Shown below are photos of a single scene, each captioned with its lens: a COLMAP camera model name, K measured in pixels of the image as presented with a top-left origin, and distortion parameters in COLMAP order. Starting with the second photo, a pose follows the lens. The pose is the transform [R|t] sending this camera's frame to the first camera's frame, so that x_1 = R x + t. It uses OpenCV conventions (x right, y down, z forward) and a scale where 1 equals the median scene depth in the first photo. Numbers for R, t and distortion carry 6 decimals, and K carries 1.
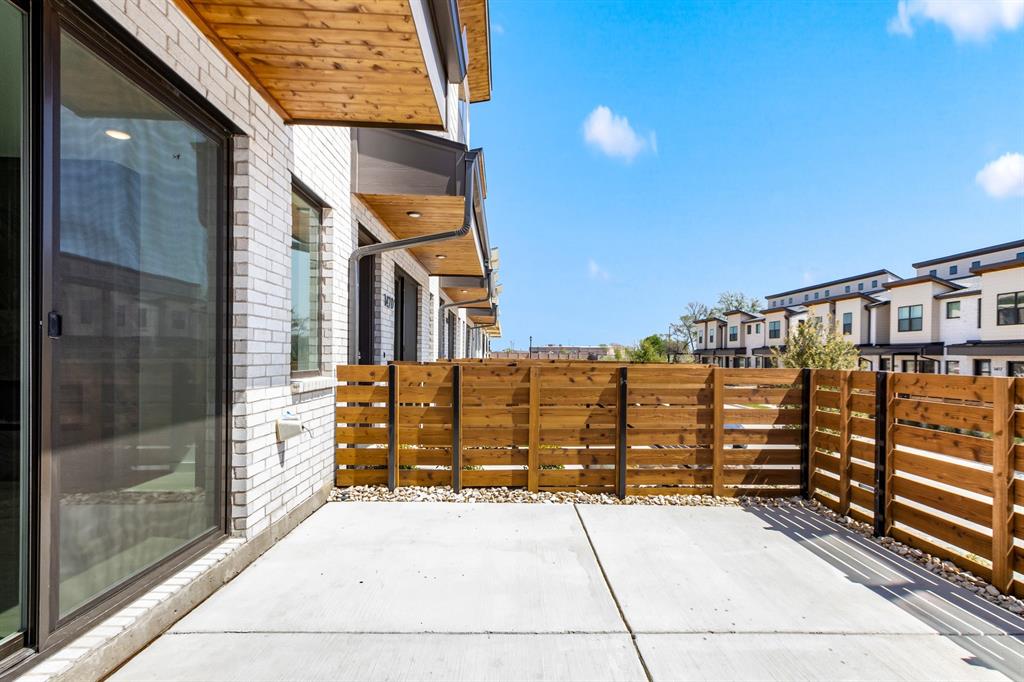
lens RADIAL K [[506.7, 0, 510.4], [0, 506.7, 367.7], [0, 0, 1]] dist [0.002120, 0.000885]
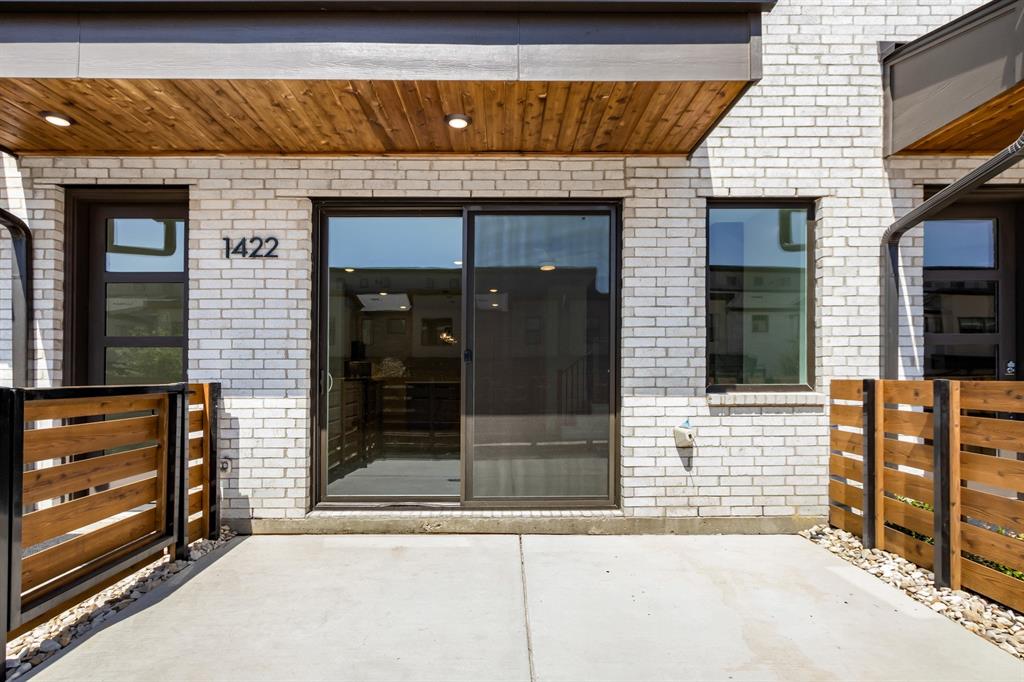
lens RADIAL K [[506.7, 0, 510.4], [0, 506.7, 367.7], [0, 0, 1]] dist [0.002120, 0.000885]
pose [[0.017025, -0.016489, -0.999719, 0.668743], [-0.017541, 0.999705, -0.016788, -0.001413], [0.999701, 0.017822, 0.016730, 0.620212]]
